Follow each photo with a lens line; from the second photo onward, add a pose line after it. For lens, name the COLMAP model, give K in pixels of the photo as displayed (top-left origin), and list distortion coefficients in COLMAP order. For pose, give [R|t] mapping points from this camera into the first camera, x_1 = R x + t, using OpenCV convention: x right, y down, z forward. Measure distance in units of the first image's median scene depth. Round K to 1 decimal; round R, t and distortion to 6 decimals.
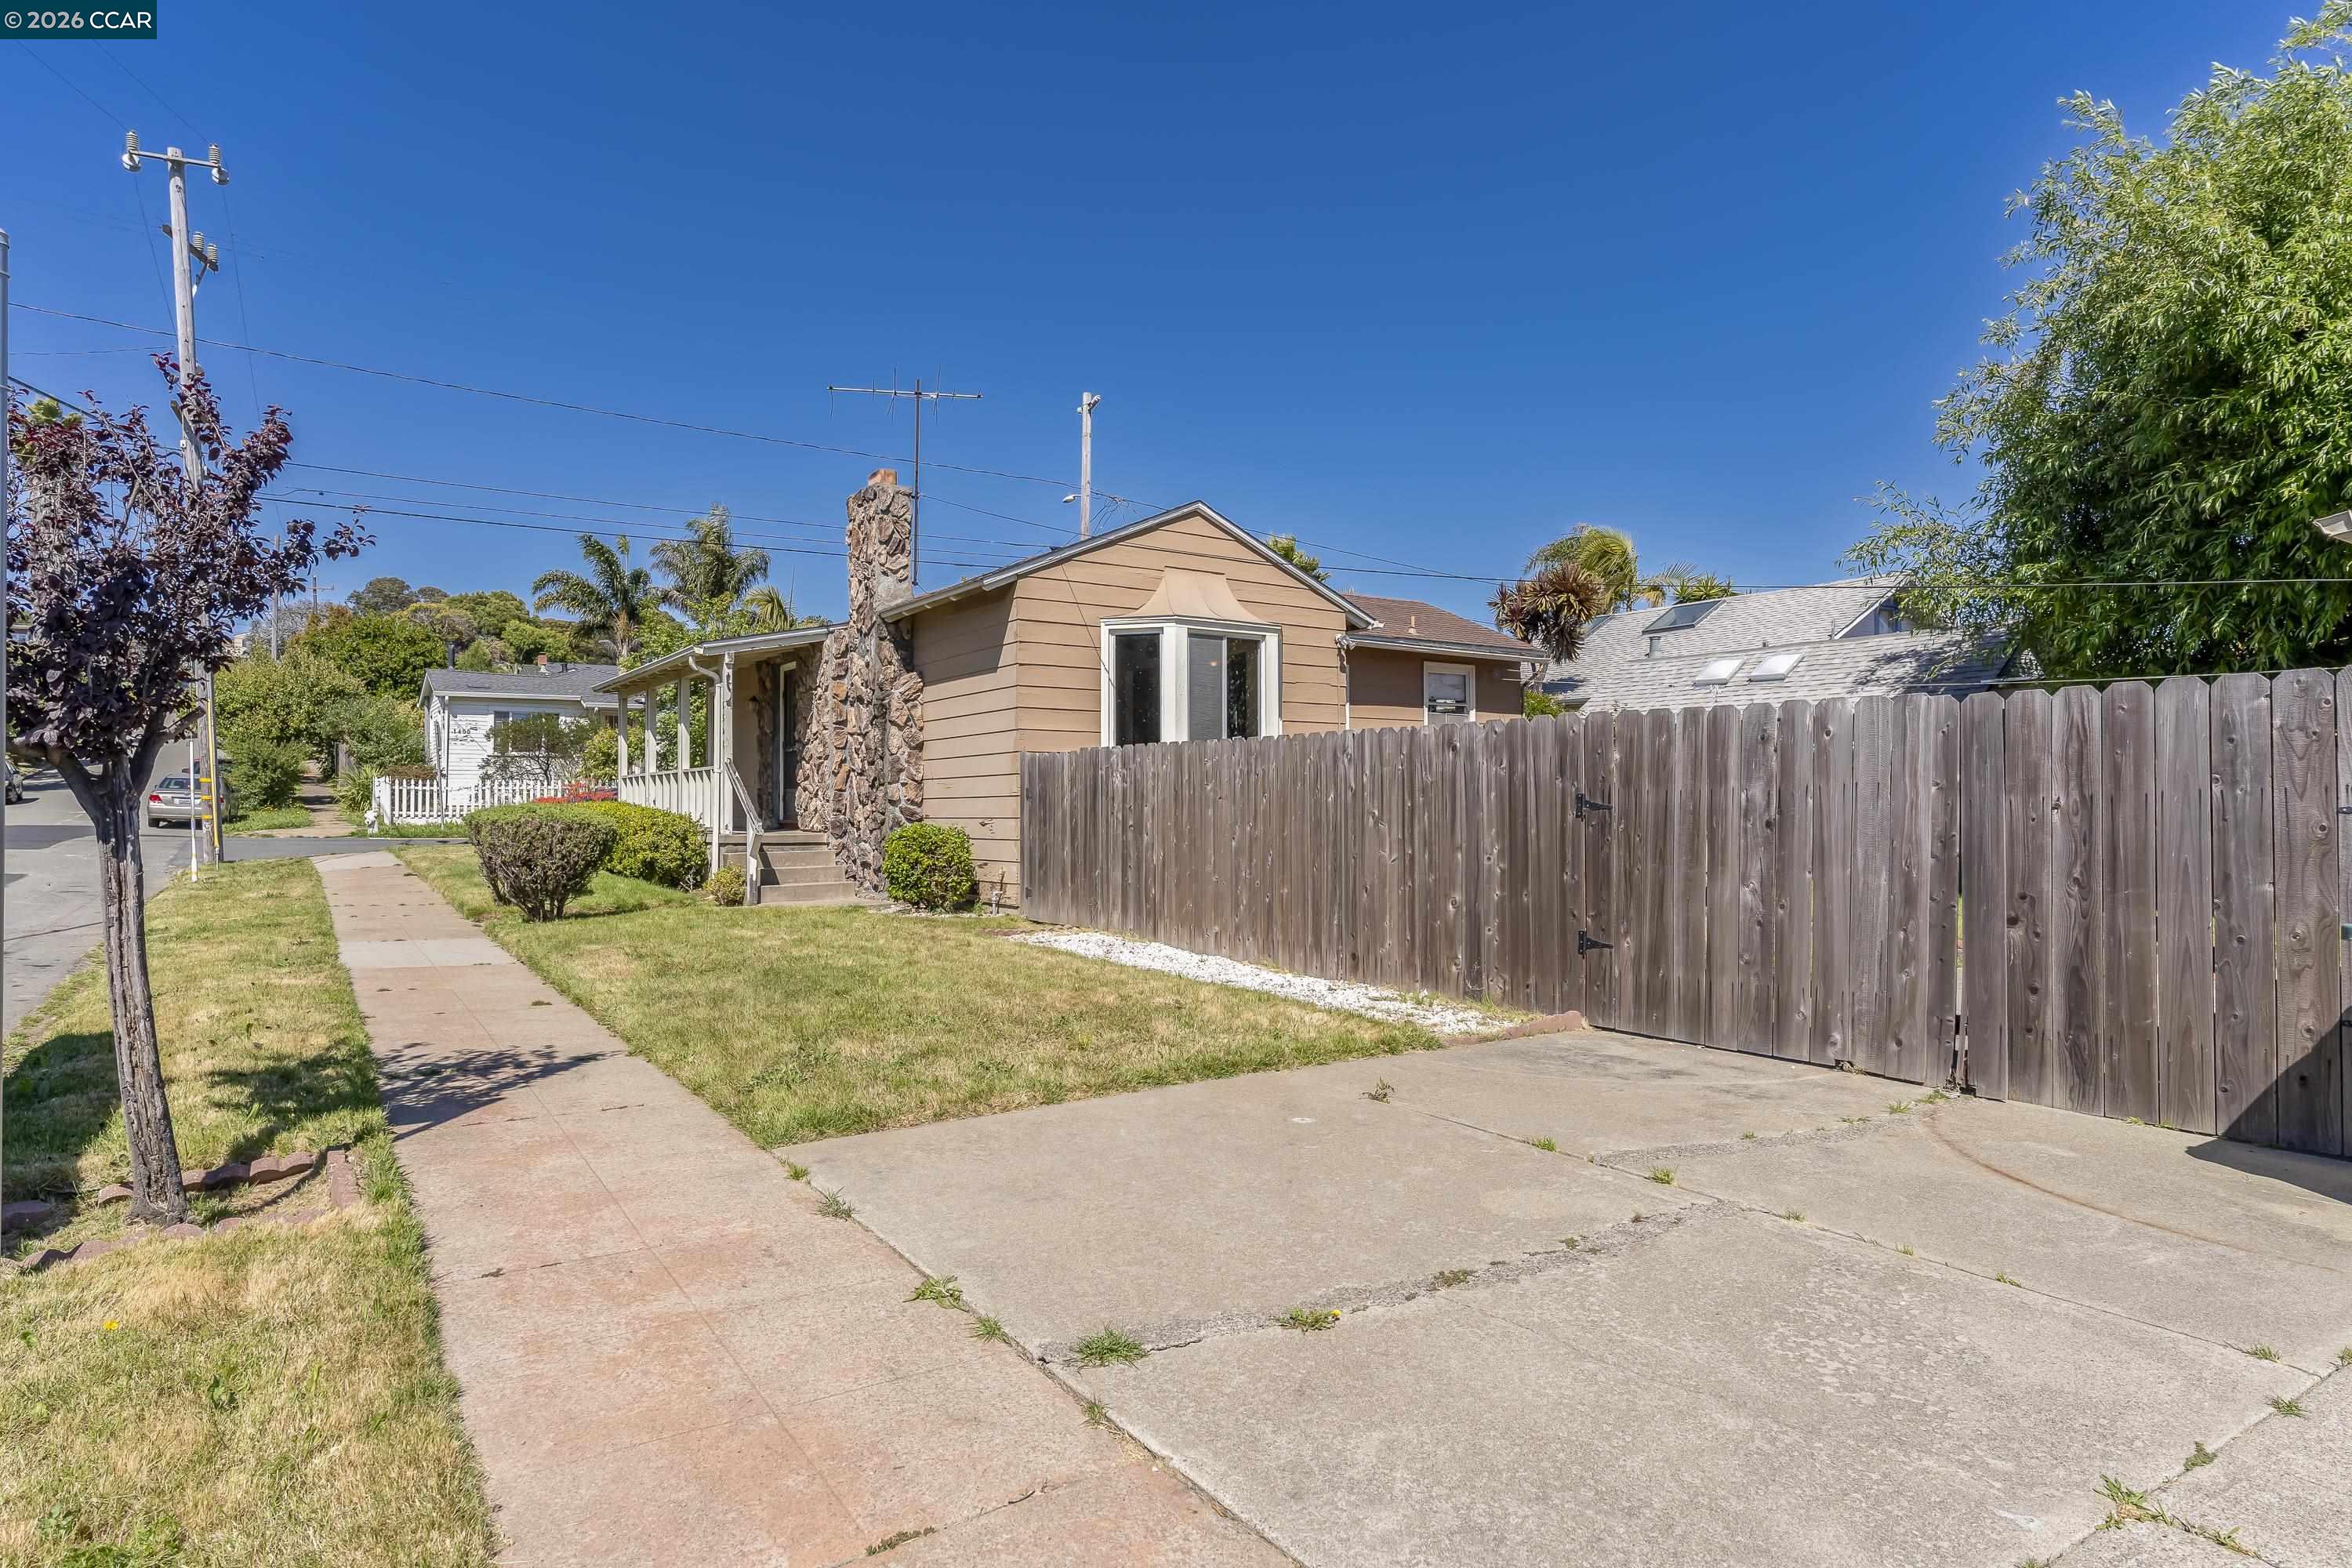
lens RADIAL K [[1293.6, 0, 1162.5], [0, 1293.6, 785.6], [0, 0, 1]] dist [0.000128, 0.001962]
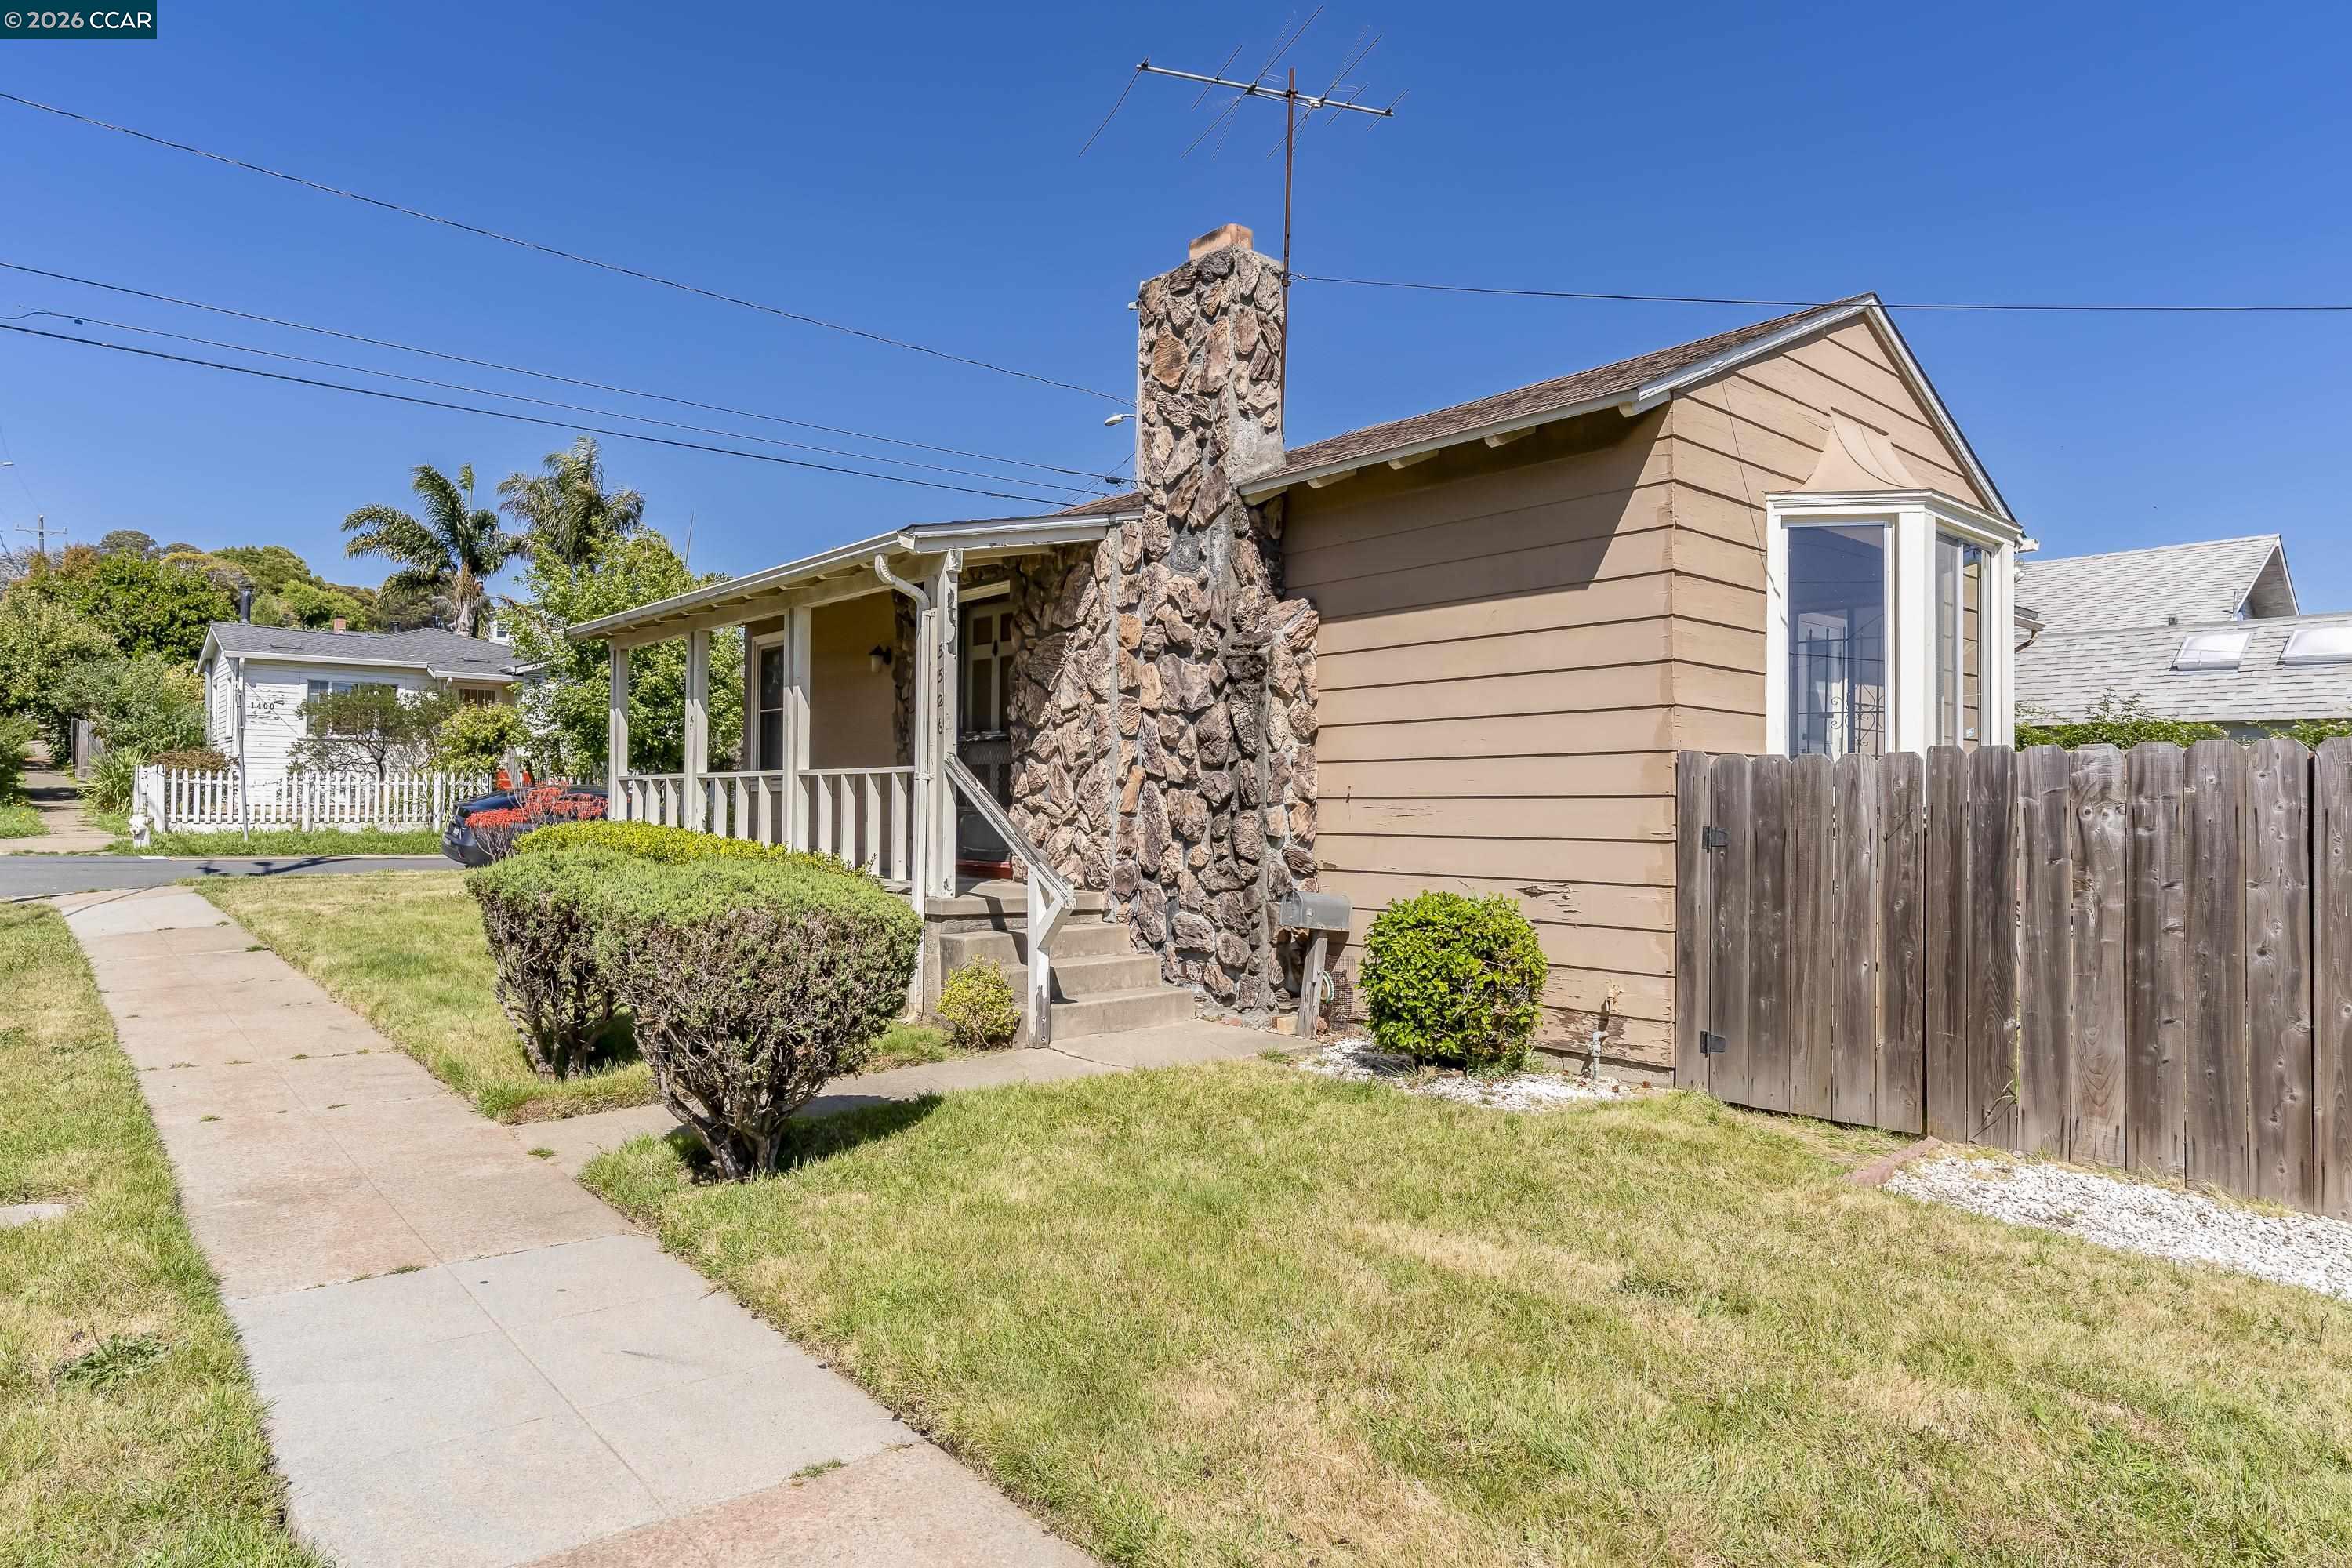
lens RADIAL K [[1353.3, 0, 1164.6], [0, 1353.3, 780.0], [0, 0, 1]] dist [-0.004026, 0.000737]
pose [[0.992989, 0.012706, 0.117523, -0.539579], [-0.012508, 0.999919, -0.002426, -0.017207], [-0.117544, 0.000939, 0.993067, 0.768652]]
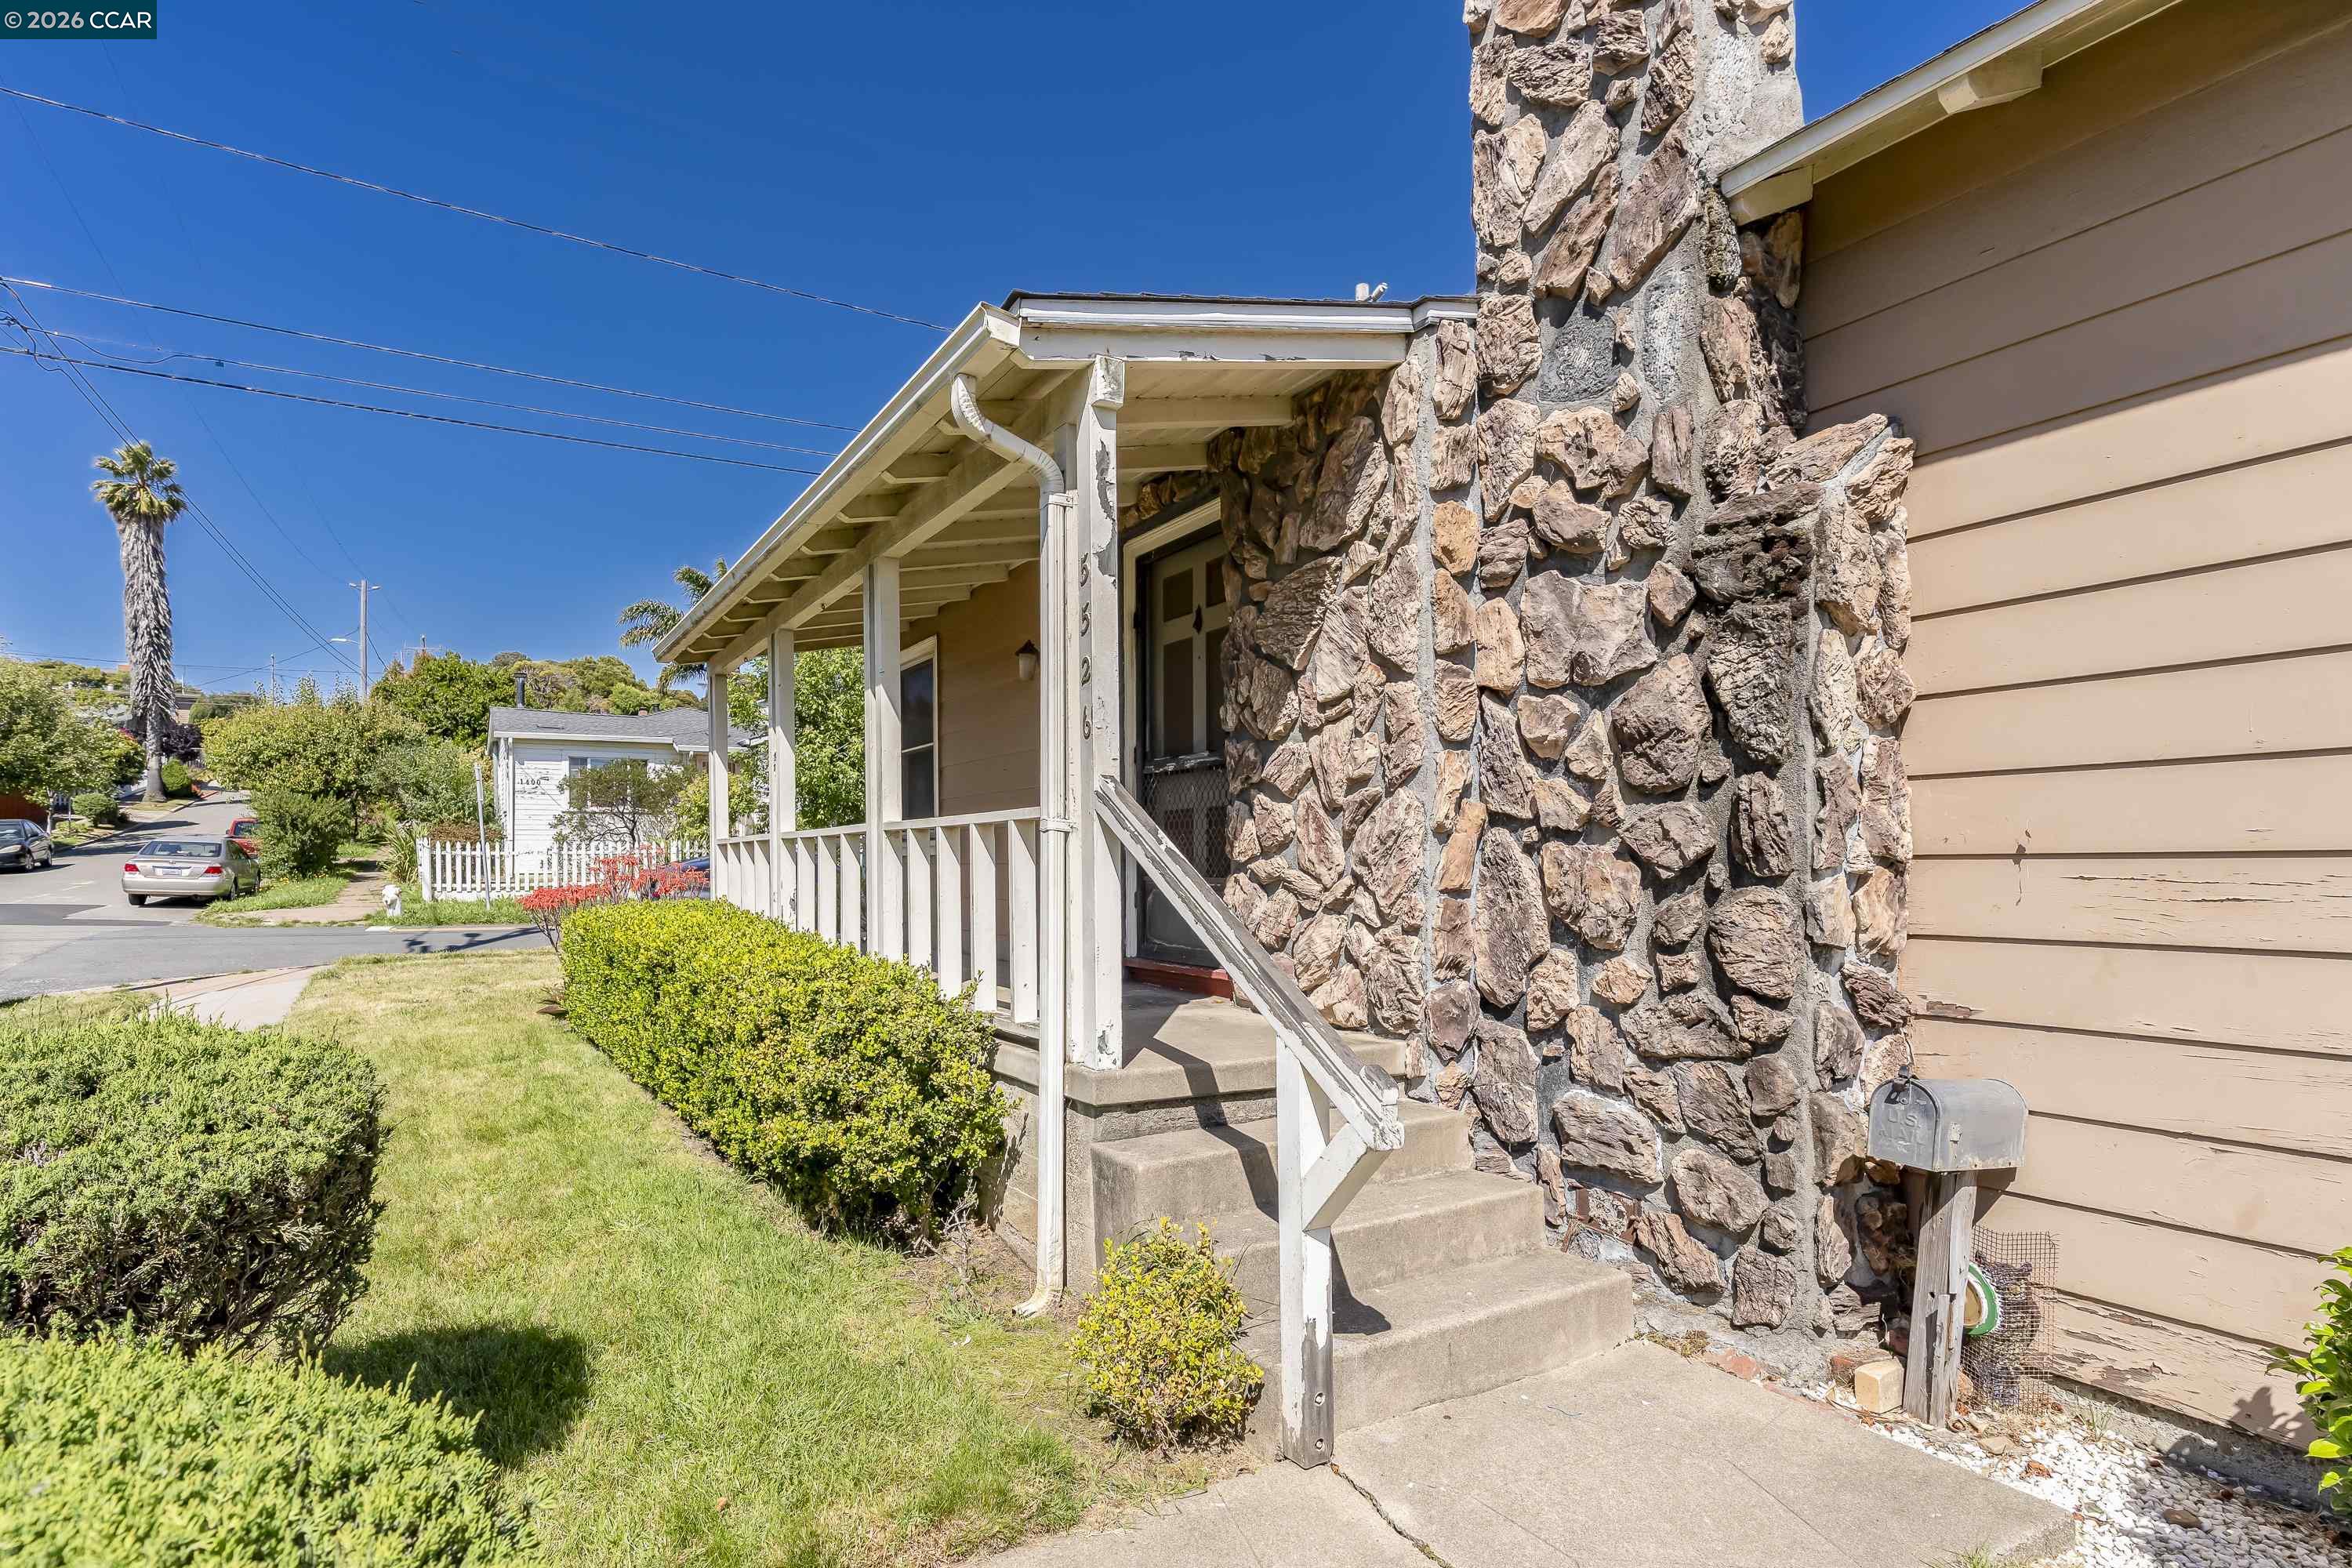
lens RADIAL K [[1198.3, 0, 1121.8], [0, 1198.3, 879.1], [0, 0, 1]] dist [0.001092, -0.000144]
pose [[0.997031, -0.001625, -0.076983, -0.540715], [0.004032, 0.999507, 0.031125, -0.014013], [0.076895, -0.031343, 0.996546, 1.310461]]
